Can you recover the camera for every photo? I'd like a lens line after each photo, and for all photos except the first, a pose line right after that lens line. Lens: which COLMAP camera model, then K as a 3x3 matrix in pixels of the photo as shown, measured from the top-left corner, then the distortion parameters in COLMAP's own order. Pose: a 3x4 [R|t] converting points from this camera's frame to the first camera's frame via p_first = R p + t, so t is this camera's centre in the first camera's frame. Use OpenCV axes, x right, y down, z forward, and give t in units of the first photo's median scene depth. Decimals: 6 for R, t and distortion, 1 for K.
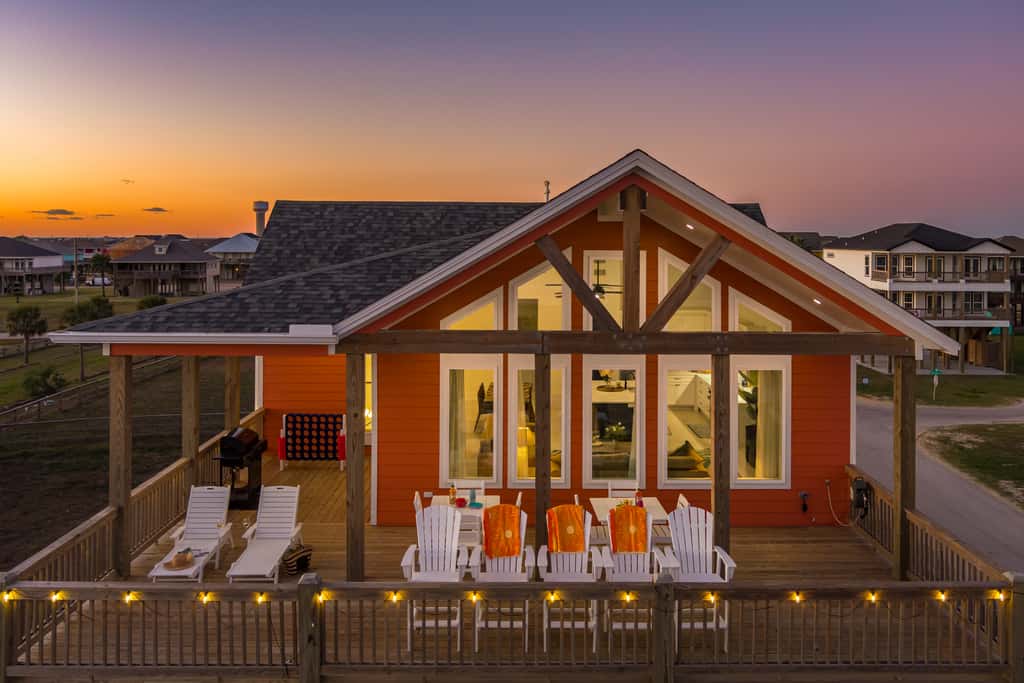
lens RADIAL K [[853.7, 0, 530.5], [0, 853.7, 230.1], [0, 0, 1]] dist [-0.014686, 0.008670]
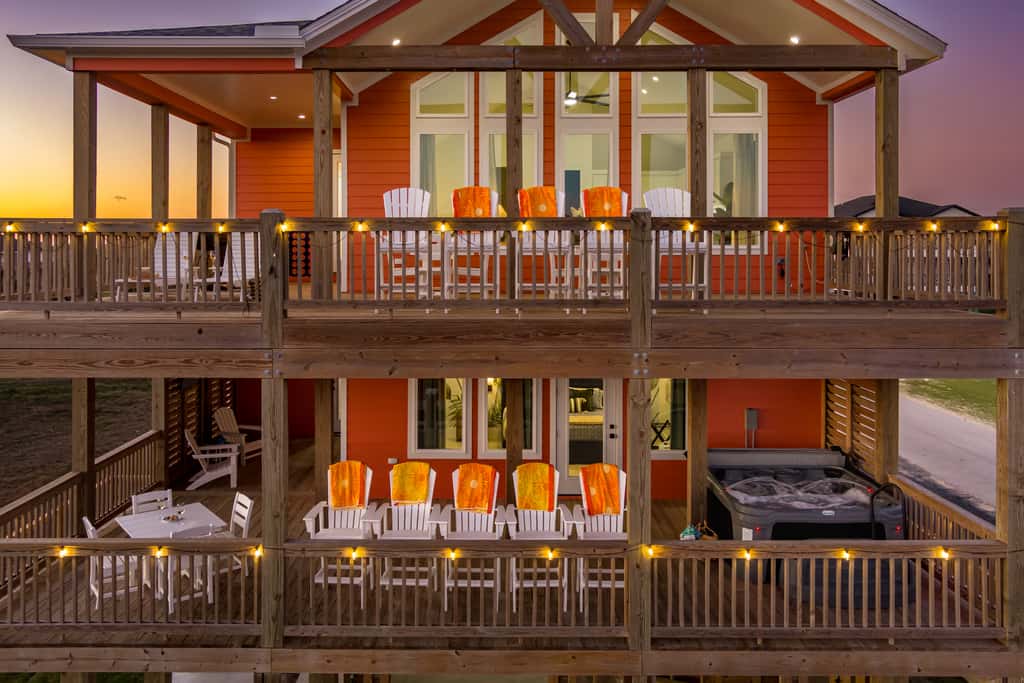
lens RADIAL K [[831.2, 0, 491.8], [0, 831.2, 242.3], [0, 0, 1]] dist [-0.003835, 0.008154]
pose [[0.999920, -0.002053, -0.012479, 0.000376], [0.002054, 0.999998, 0.000008, 0.289147], [0.012479, -0.000033, 0.999922, 0.040206]]
